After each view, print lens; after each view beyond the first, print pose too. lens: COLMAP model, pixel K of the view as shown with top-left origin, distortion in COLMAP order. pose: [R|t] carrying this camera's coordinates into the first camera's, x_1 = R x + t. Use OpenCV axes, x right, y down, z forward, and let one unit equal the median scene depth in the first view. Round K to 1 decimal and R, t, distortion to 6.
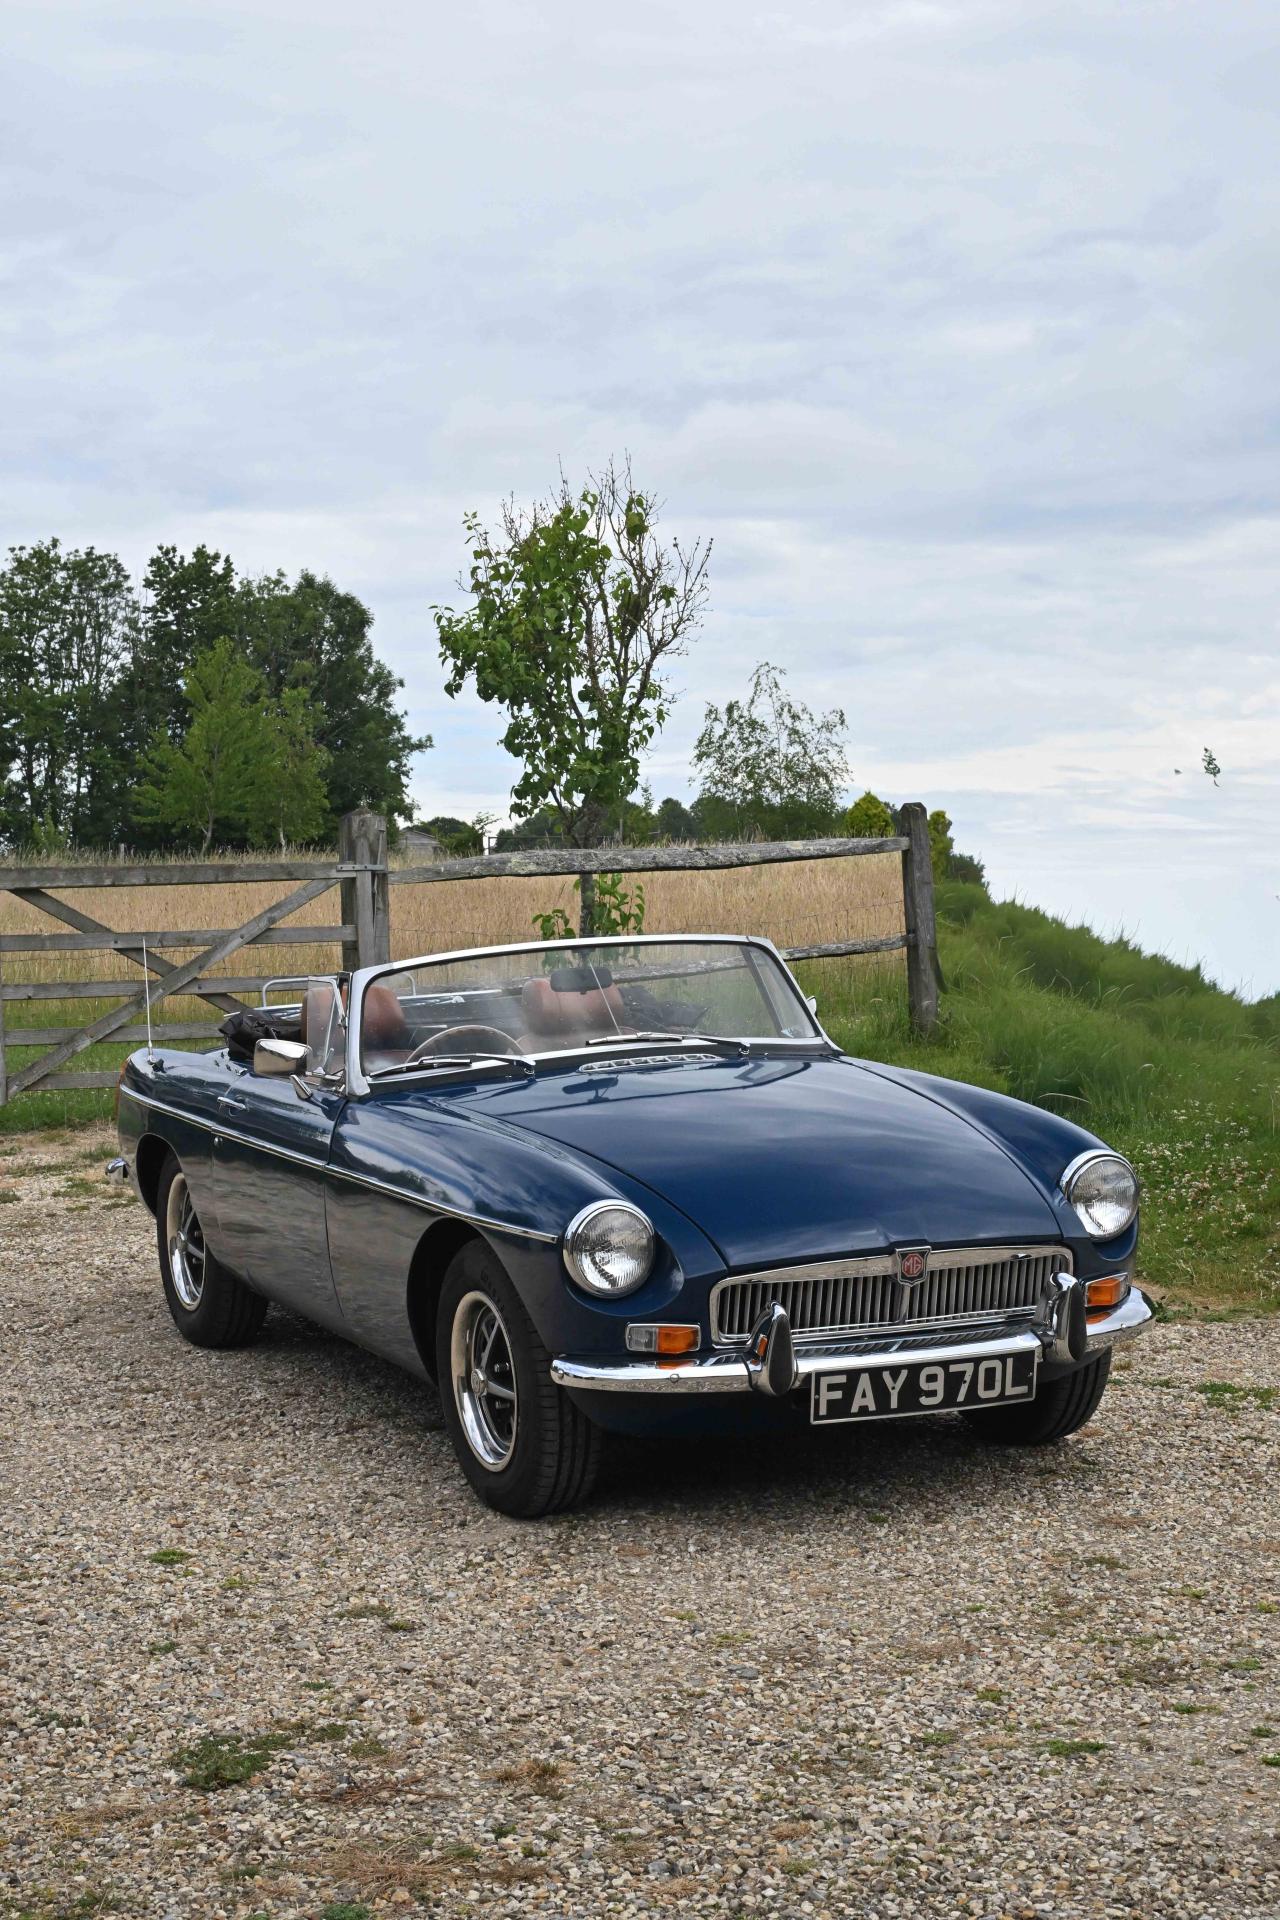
lens RADIAL K [[3033.8, 0, 622.0], [0, 3033.8, 965.8], [0, 0, 1]] dist [-0.028292, 0.000000]
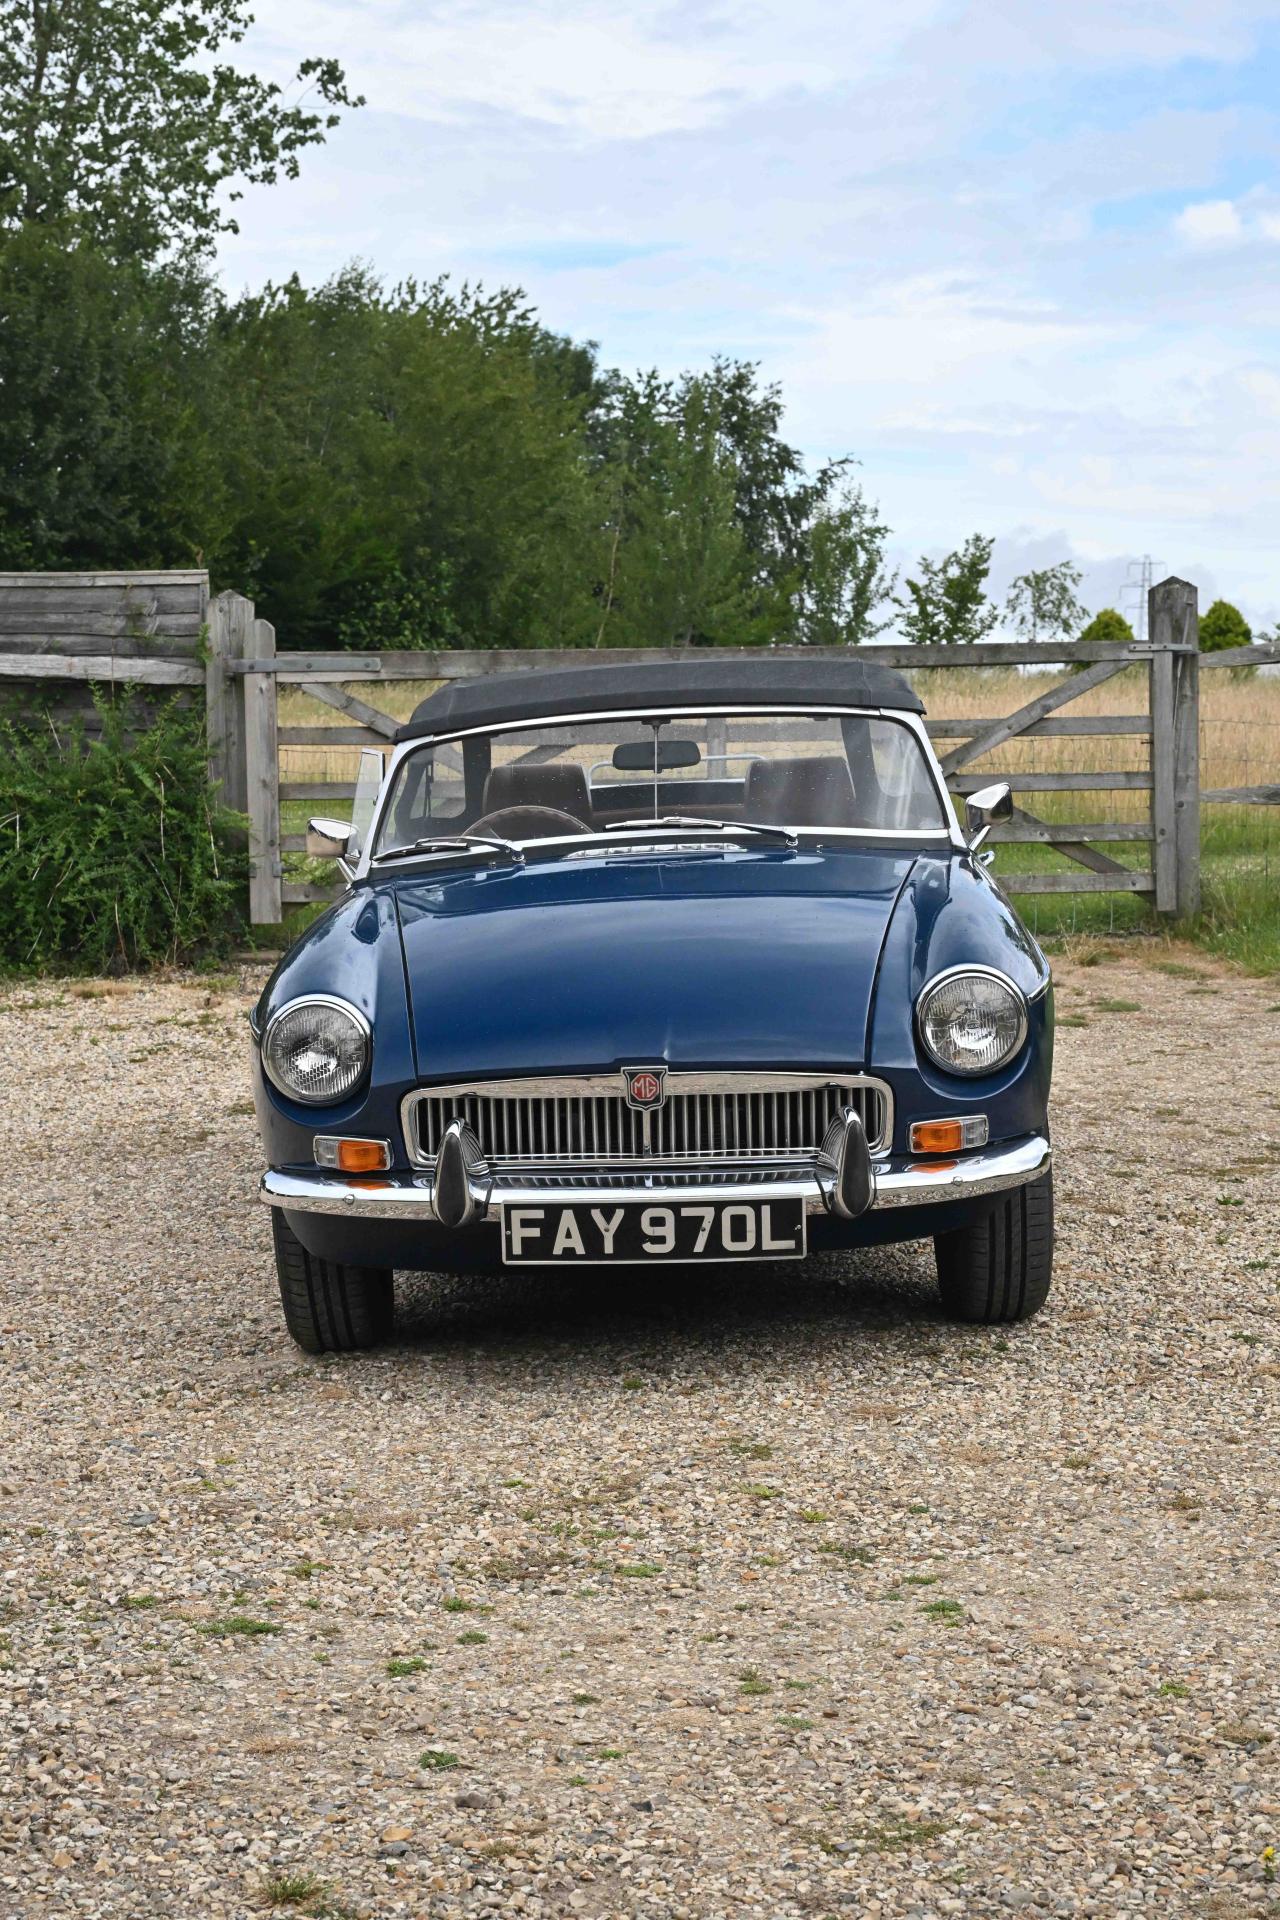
lens RADIAL K [[3407.9, 0, 653.0], [0, 3407.9, 954.3], [0, 0, 1]] dist [-0.011799, 0.000000]
pose [[0.896625, 0.033465, -0.441524, 0.514069], [-0.011127, 0.998528, 0.053087, 0.011407], [0.442651, -0.042686, 0.895678, 0.153218]]
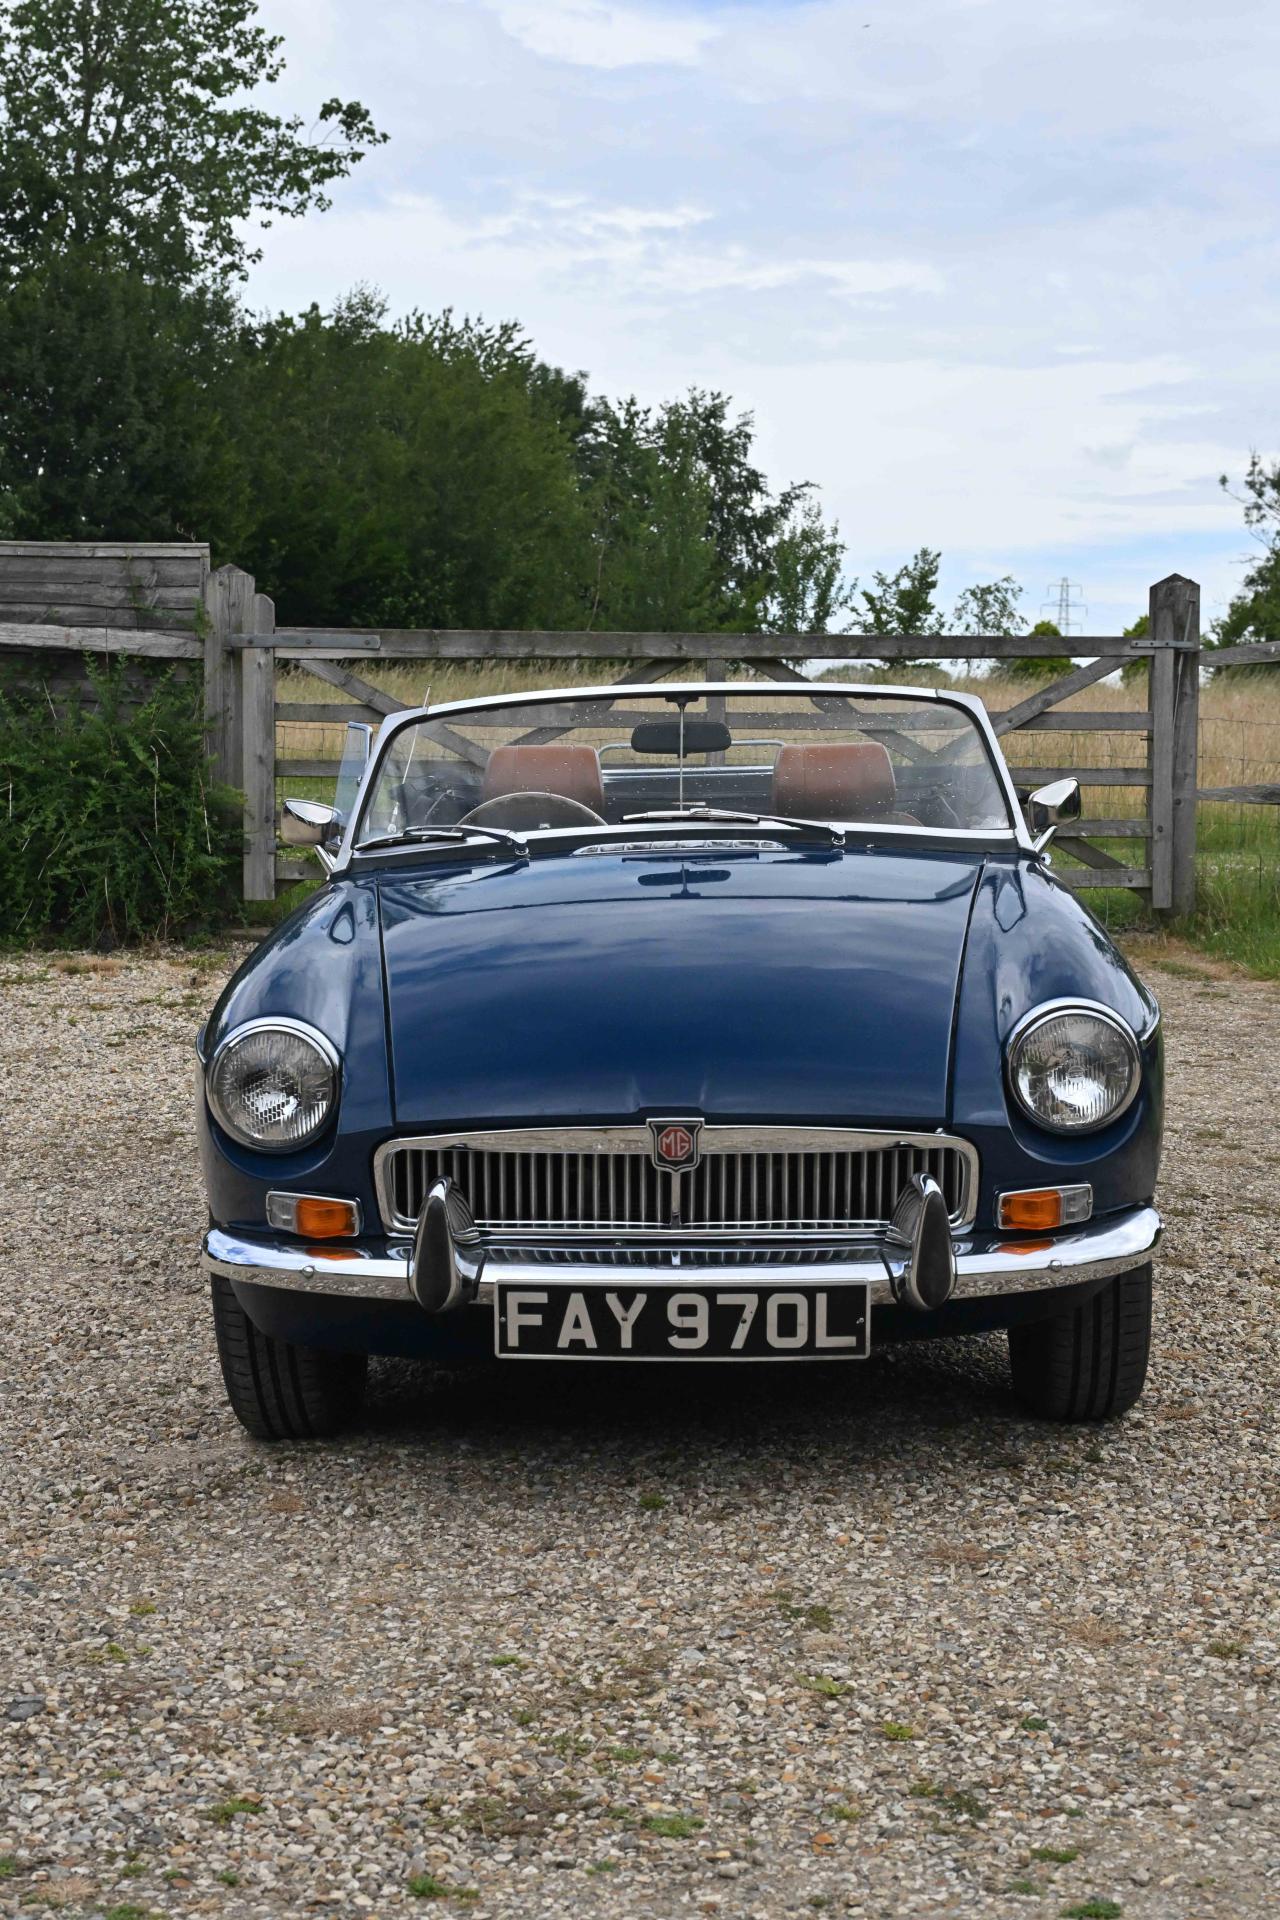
lens RADIAL K [[3033.8, 0, 704.2], [0, 3033.8, 967.2], [0, 0, 1]] dist [-0.028292, 0.000000]
pose [[0.906714, 0.059739, -0.417493, 0.384209], [-0.034521, 0.997108, 0.067703, 0.012432], [0.420331, -0.046975, 0.906154, 0.383681]]
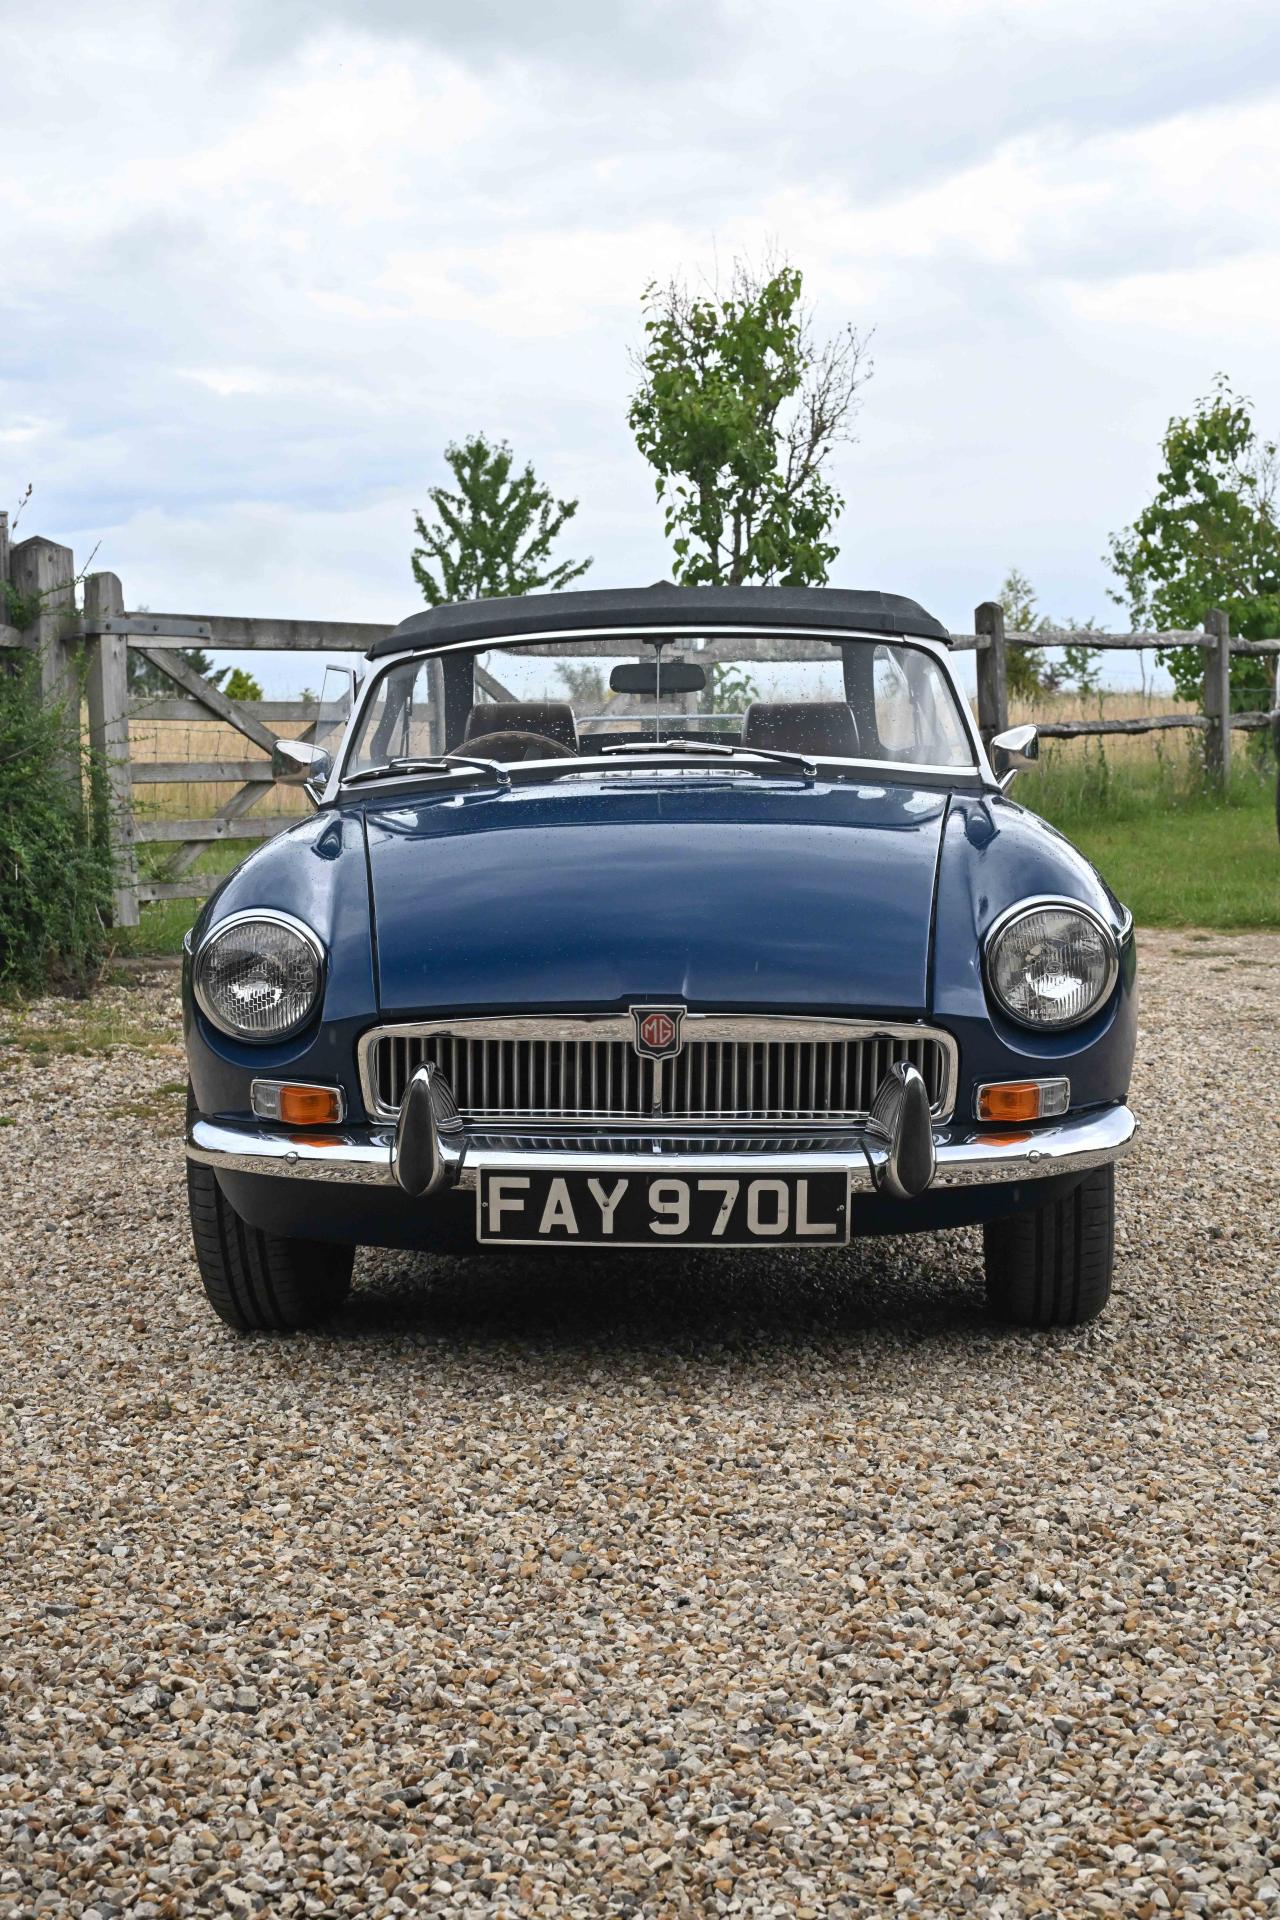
lens RADIAL K [[2698.9, 0, 658.9], [0, 2698.9, 961.4], [0, 0, 1]] dist [-0.008449, 0.000000]
pose [[0.906831, 0.059628, -0.417255, 0.349923], [-0.042299, 0.997820, 0.050664, 0.051859], [0.419367, -0.028294, 0.907376, 0.443880]]
